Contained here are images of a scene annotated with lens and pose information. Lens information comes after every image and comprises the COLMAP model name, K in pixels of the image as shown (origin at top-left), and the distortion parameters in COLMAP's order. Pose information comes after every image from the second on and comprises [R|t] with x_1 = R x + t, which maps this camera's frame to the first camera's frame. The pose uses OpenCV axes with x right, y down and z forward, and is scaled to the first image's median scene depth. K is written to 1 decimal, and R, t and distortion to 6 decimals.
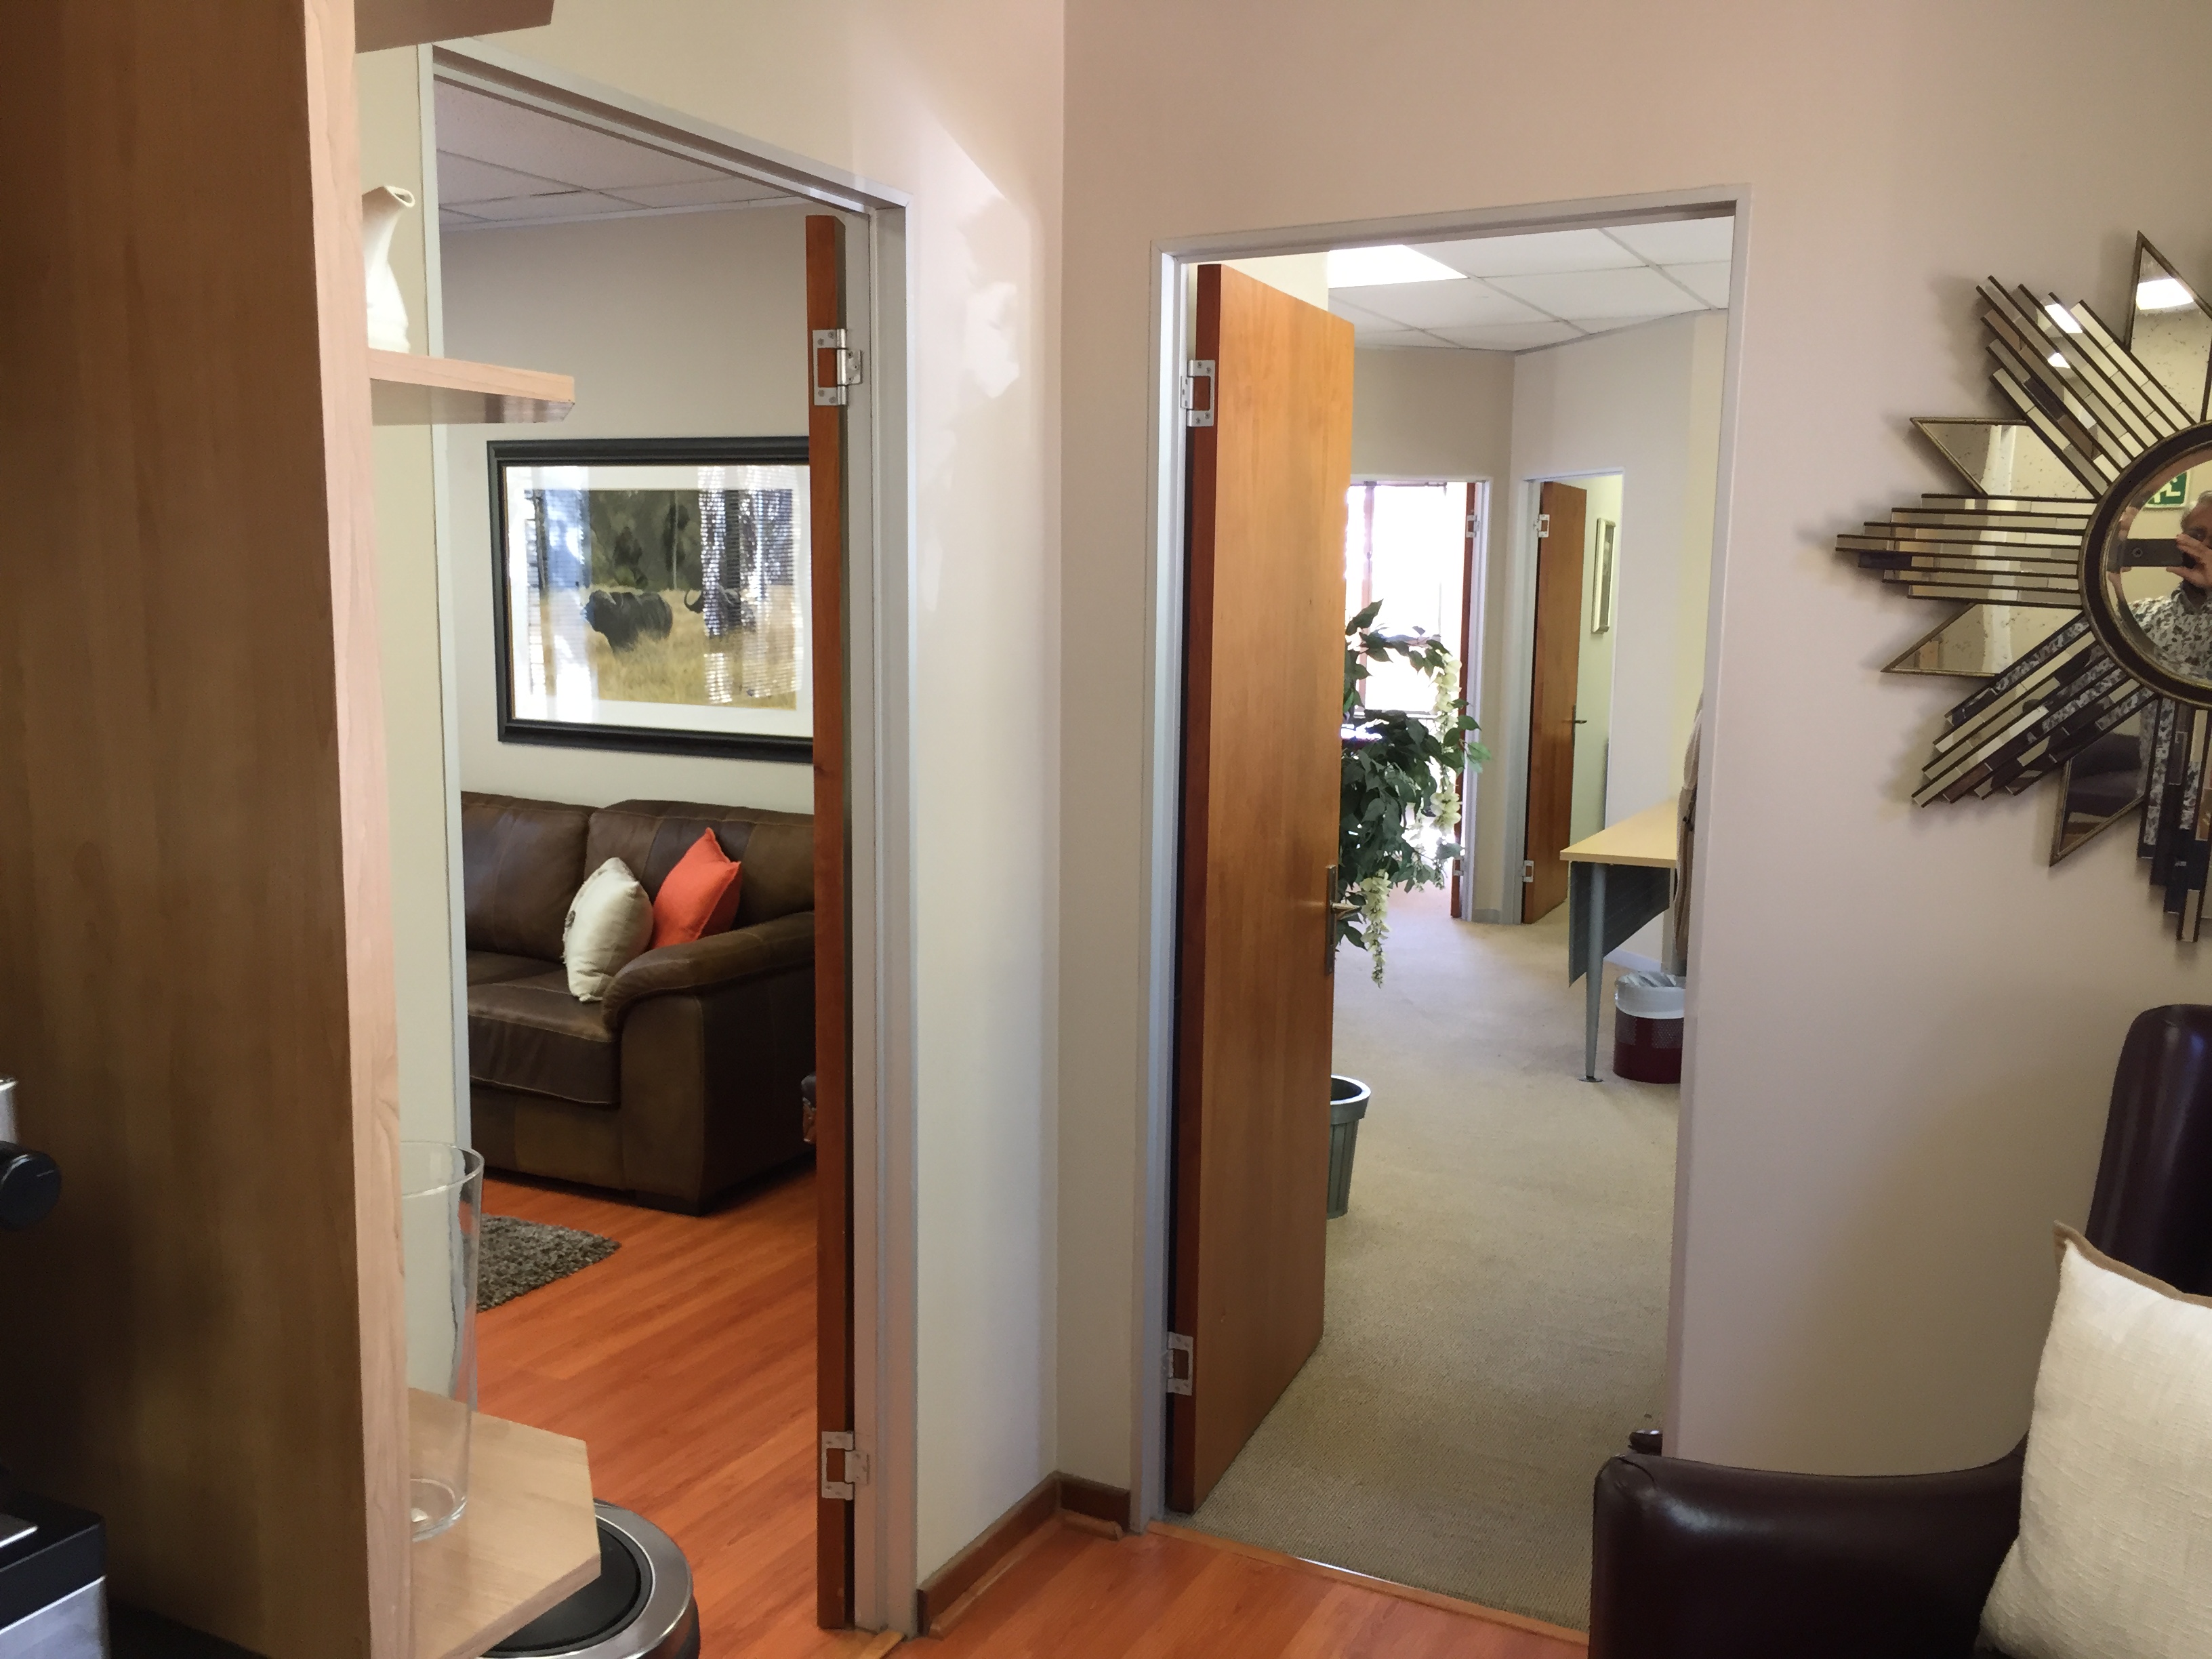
lens RADIAL K [[1885.1, 0, 1106.0], [0, 1885.1, 829.5], [0, 0, 1]] dist [0.102999, -0.165991]
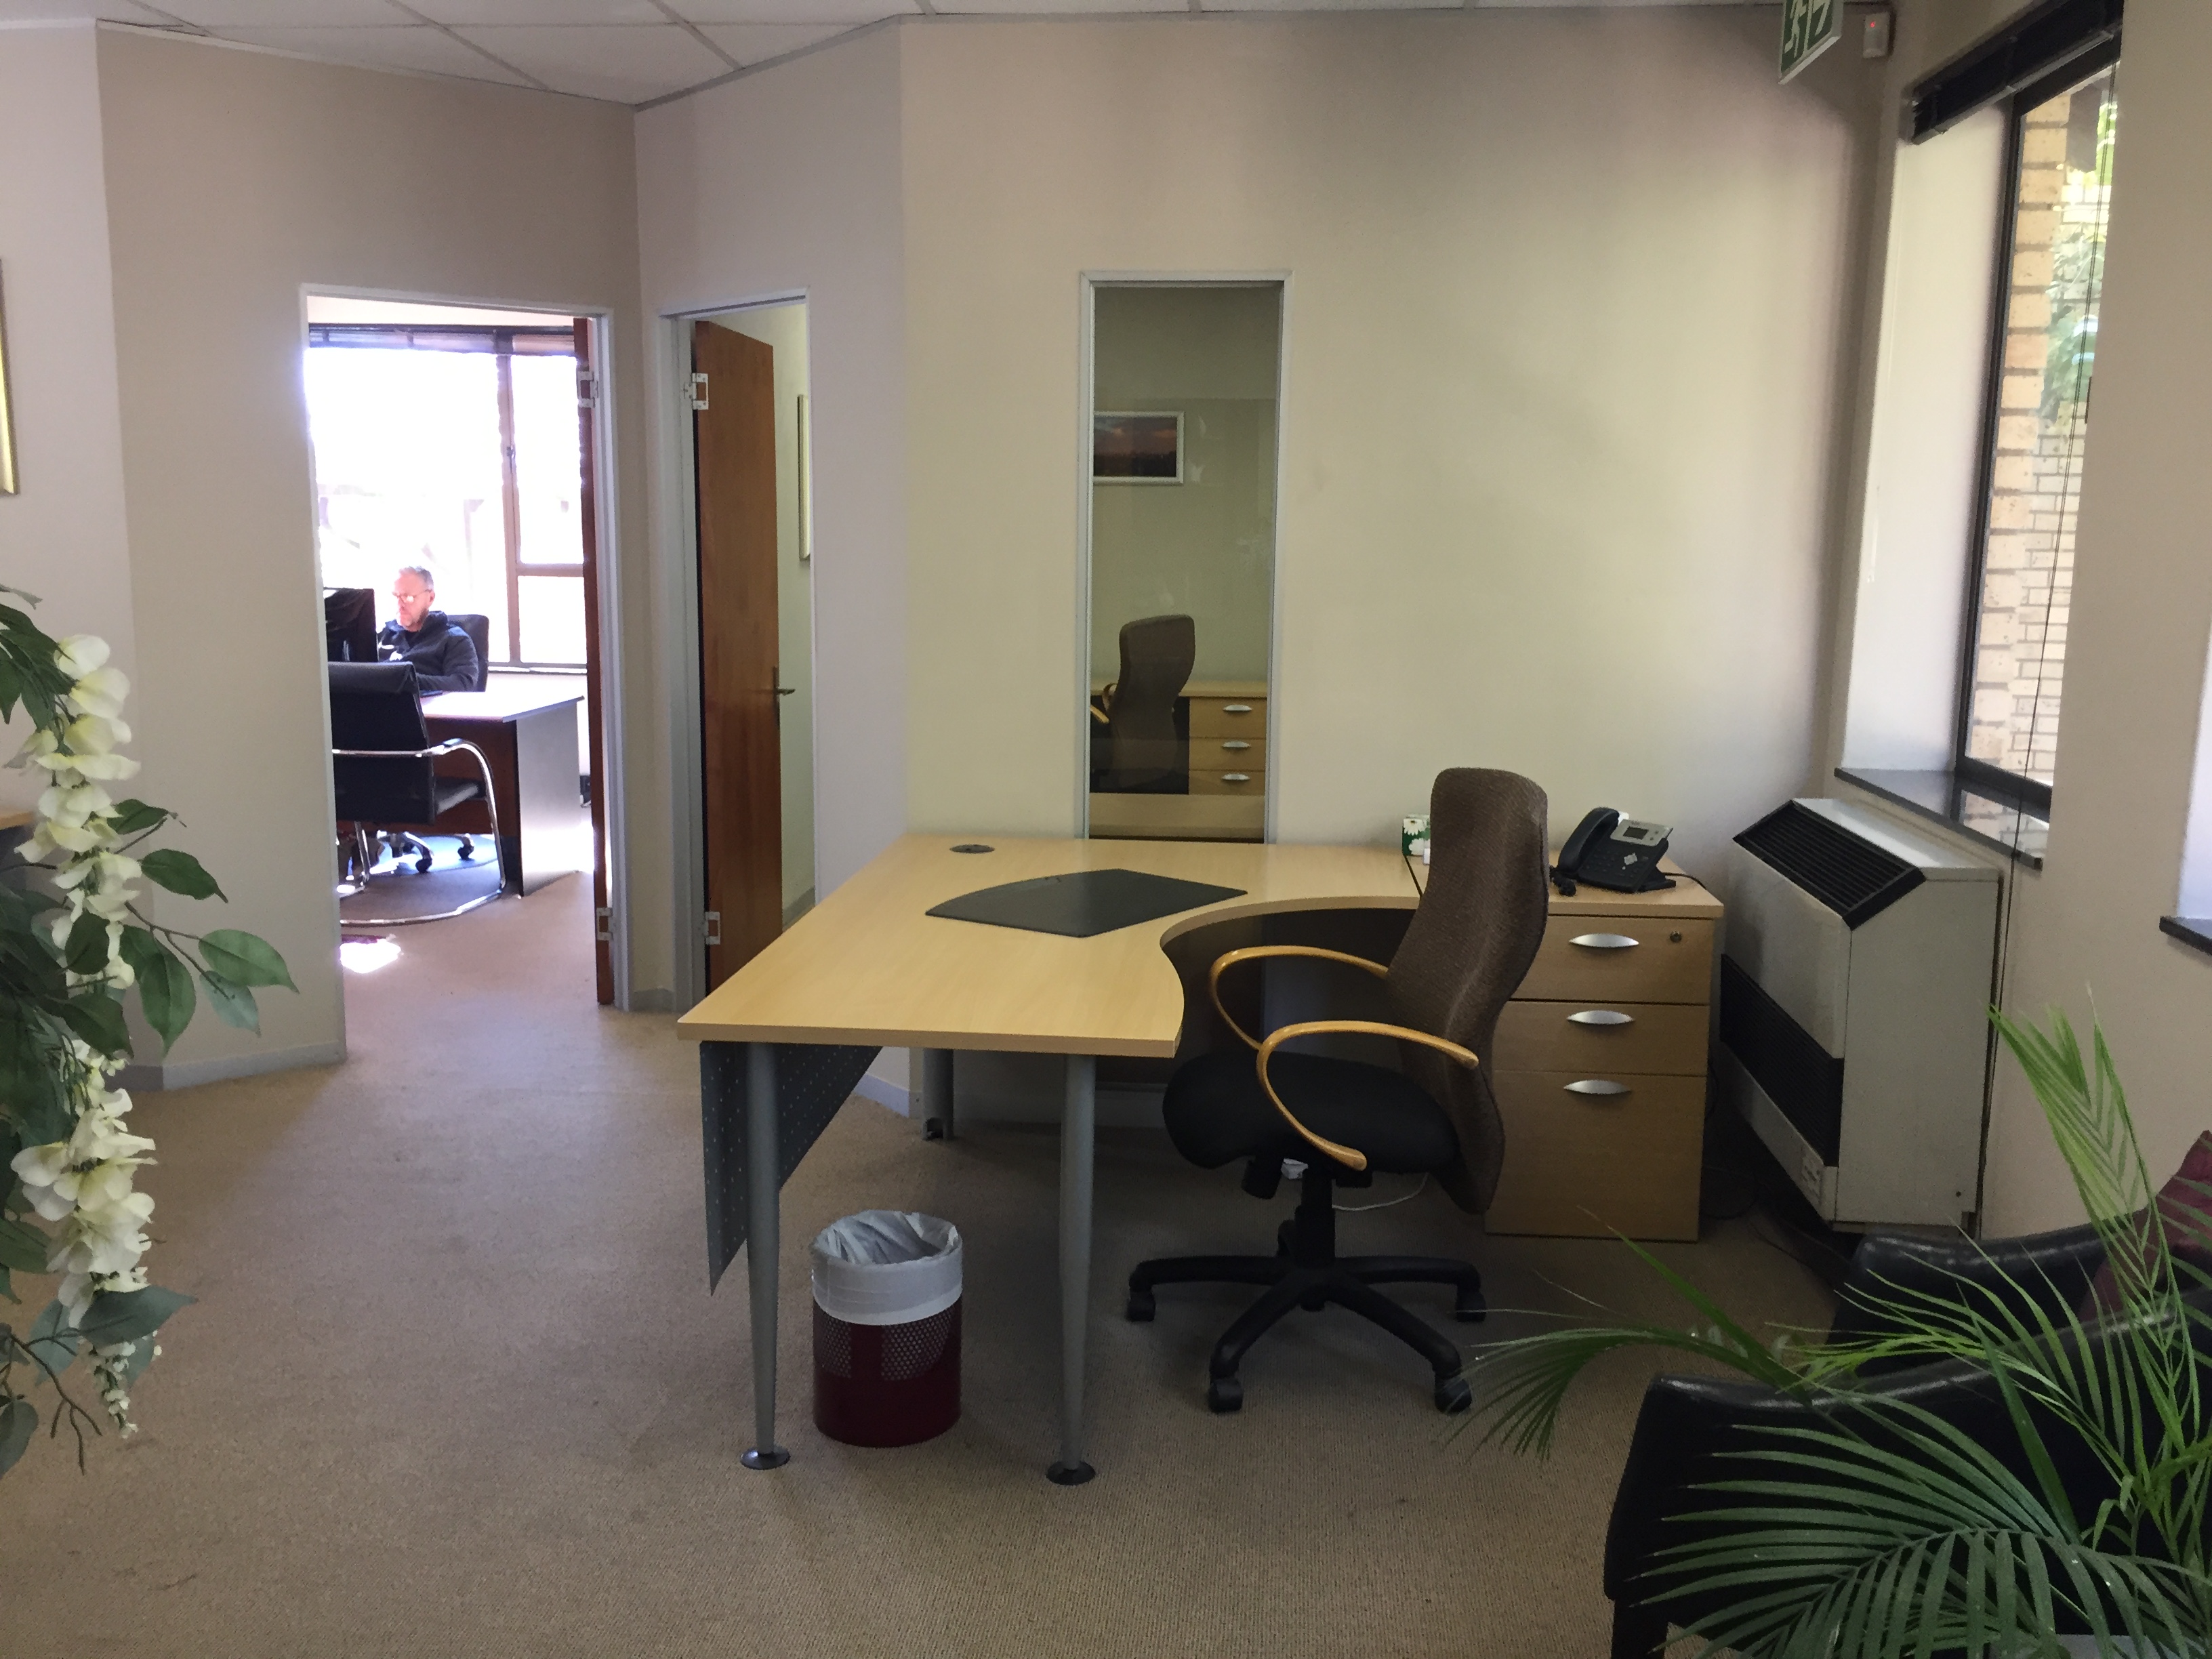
lens RADIAL K [[1885.1, 0, 1106.0], [0, 1885.1, 829.5], [0, 0, 1]] dist [0.102999, -0.165991]
pose [[0.928812, -0.059051, 0.365816, 0.174433], [0.044507, 0.997852, 0.048072, -0.057661], [-0.367868, -0.028368, 0.929445, 0.535646]]
